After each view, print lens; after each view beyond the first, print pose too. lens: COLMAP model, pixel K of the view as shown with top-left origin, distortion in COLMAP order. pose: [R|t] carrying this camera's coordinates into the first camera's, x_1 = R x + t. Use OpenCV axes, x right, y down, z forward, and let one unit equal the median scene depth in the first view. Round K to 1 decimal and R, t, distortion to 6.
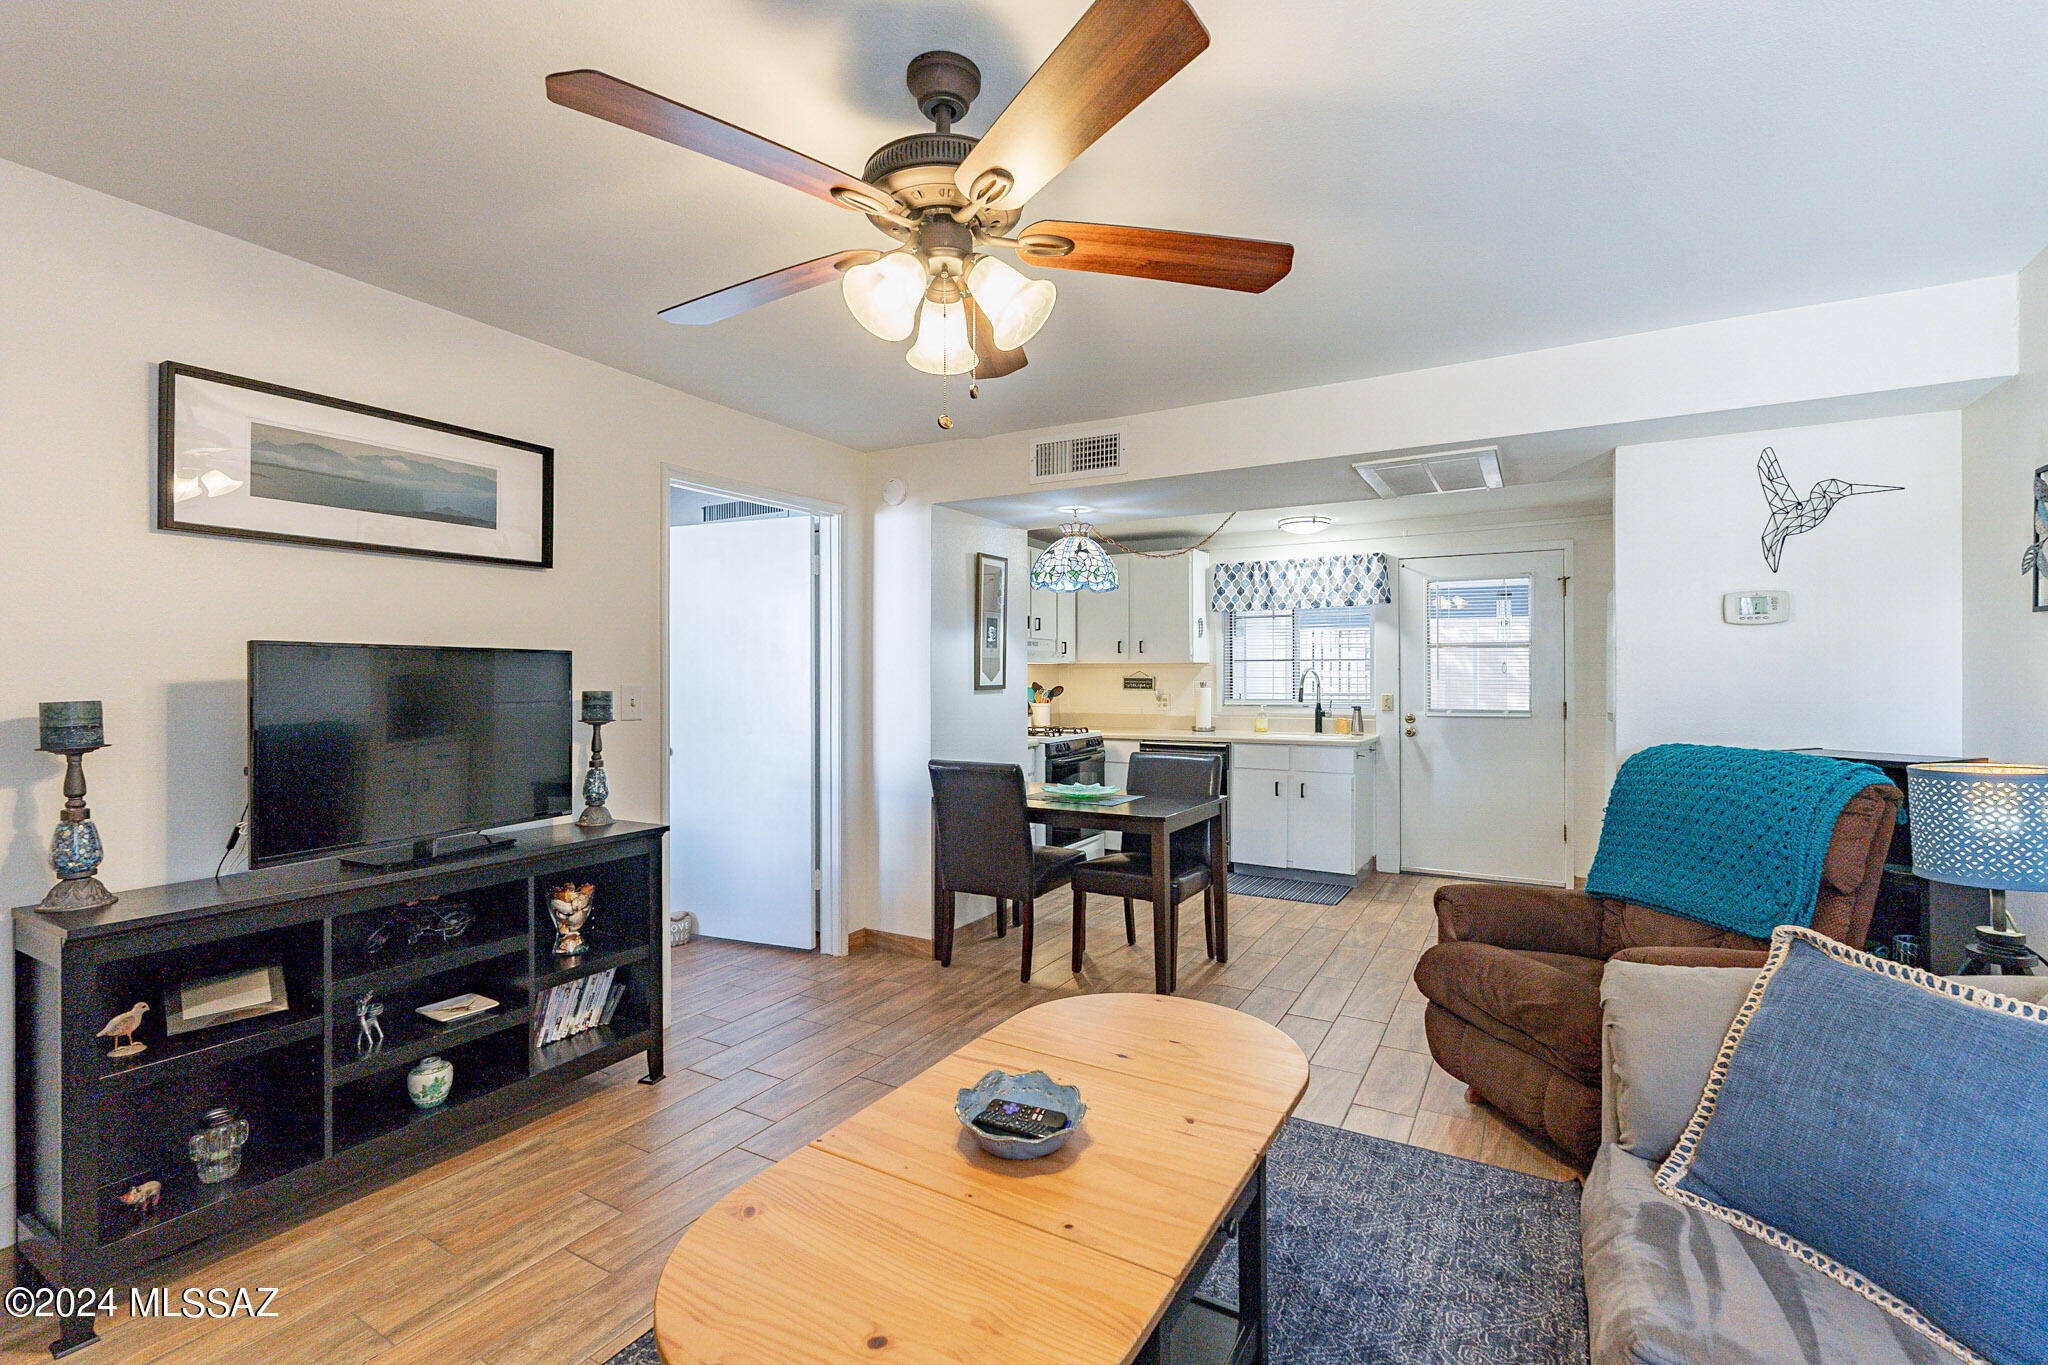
lens RADIAL K [[899.4, 0, 1023.0], [0, 899.4, 673.4], [0, 0, 1]] dist [-0.000021, 0.000080]
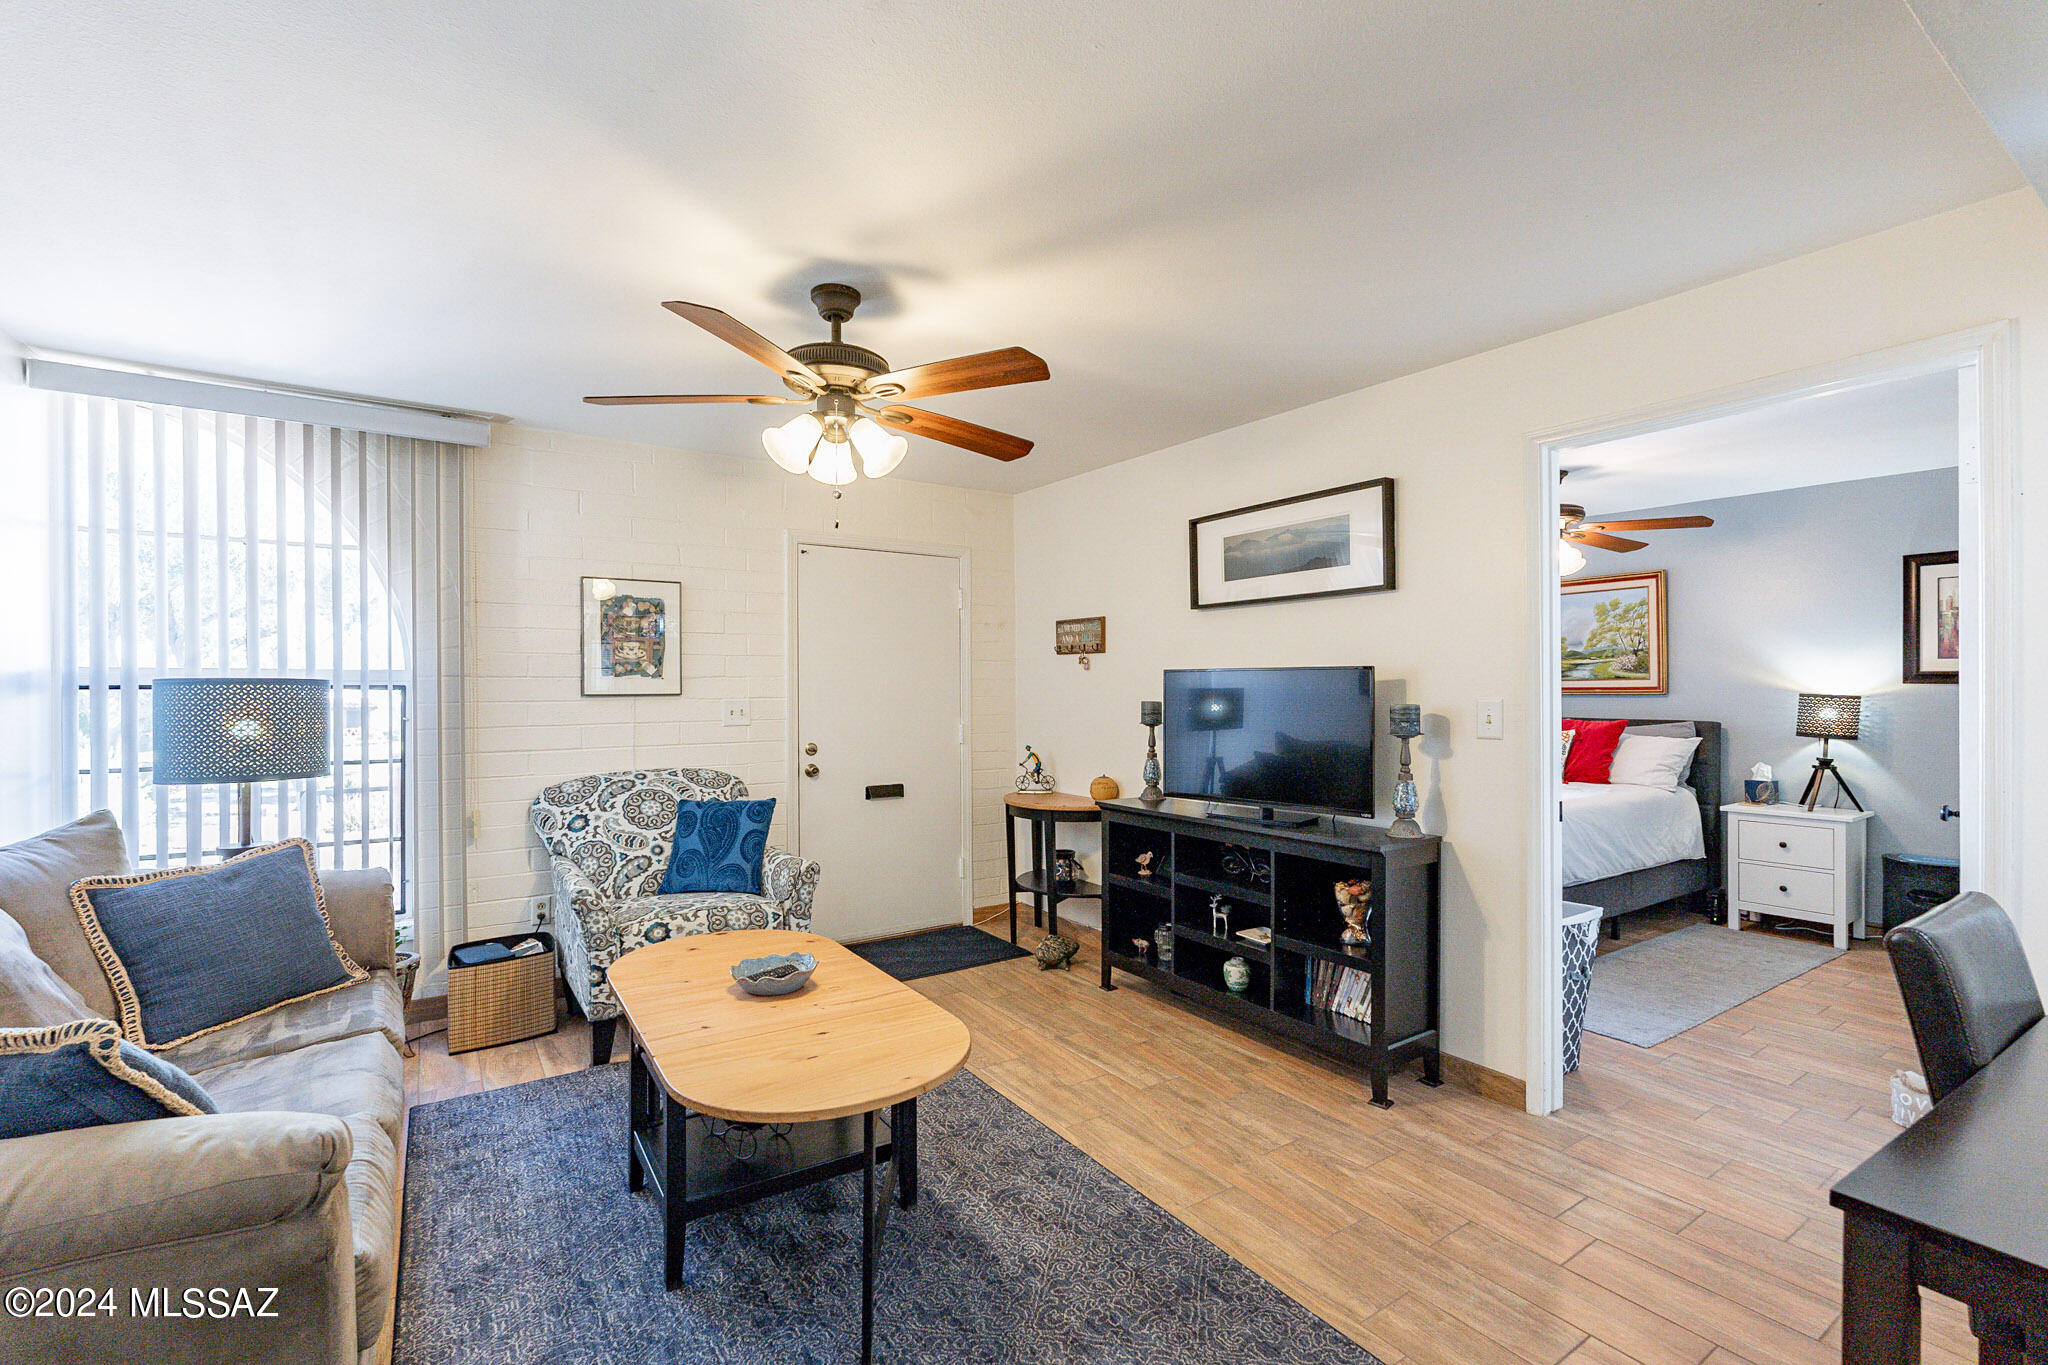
lens RADIAL K [[892.3, 0, 1026.4], [0, 892.3, 690.5], [0, 0, 1]] dist [-0.002167, -0.000025]
pose [[-0.430804, 0.004152, -0.902436, 0.309491], [0.005220, 0.999984, 0.002109, 0.000256], [0.902430, -0.003802, -0.430819, 0.532919]]
